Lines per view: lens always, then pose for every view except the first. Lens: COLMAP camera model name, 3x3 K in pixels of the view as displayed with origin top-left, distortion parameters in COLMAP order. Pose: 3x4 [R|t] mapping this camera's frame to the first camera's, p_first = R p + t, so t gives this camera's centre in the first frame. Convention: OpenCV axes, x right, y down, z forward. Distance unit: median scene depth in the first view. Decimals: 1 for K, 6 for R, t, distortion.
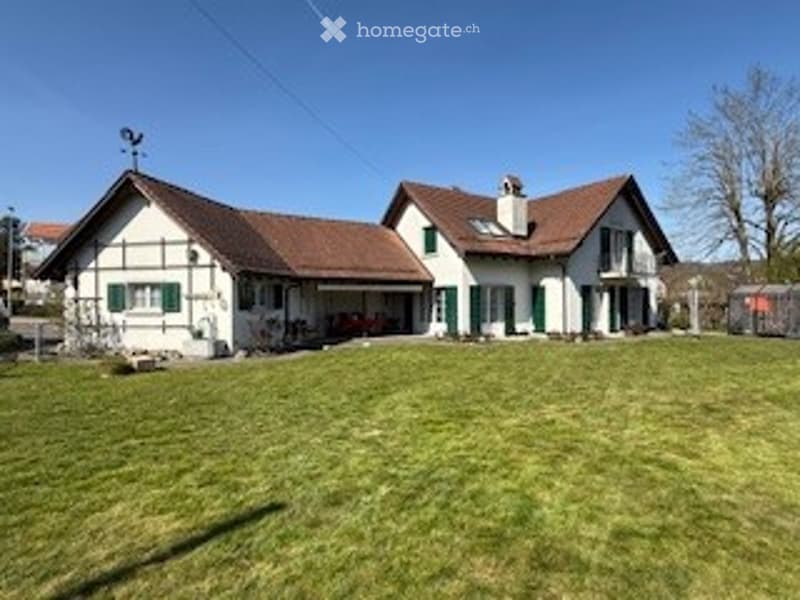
lens RADIAL K [[421.9, 0, 400.0], [0, 421.9, 300.0], [0, 0, 1]] dist [-0.000675, -0.000059]
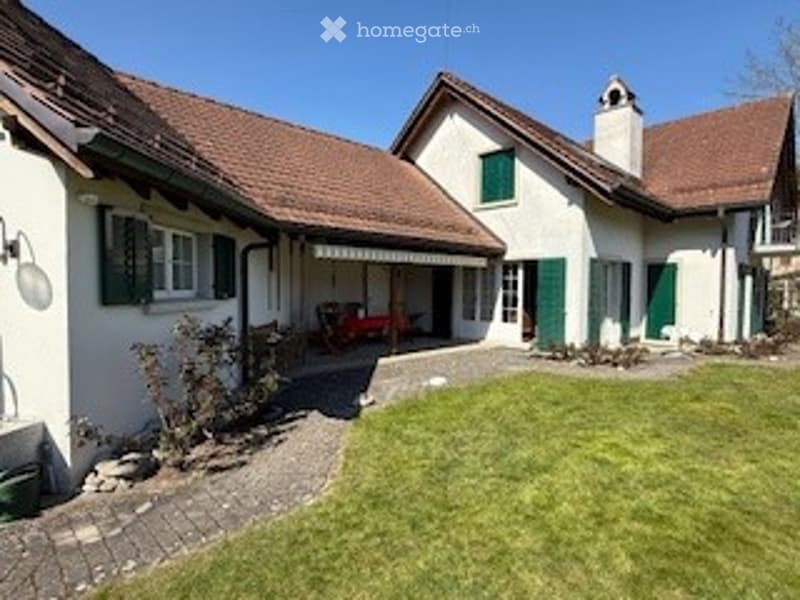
lens RADIAL K [[421.9, 0, 400.0], [0, 421.9, 300.0], [0, 0, 1]] dist [-0.000675, -0.000059]
pose [[0.978823, 0.008146, 0.204548, -0.170824], [-0.015602, 0.999270, 0.034861, 0.004752], [-0.204114, -0.037314, 0.978236, 0.476209]]
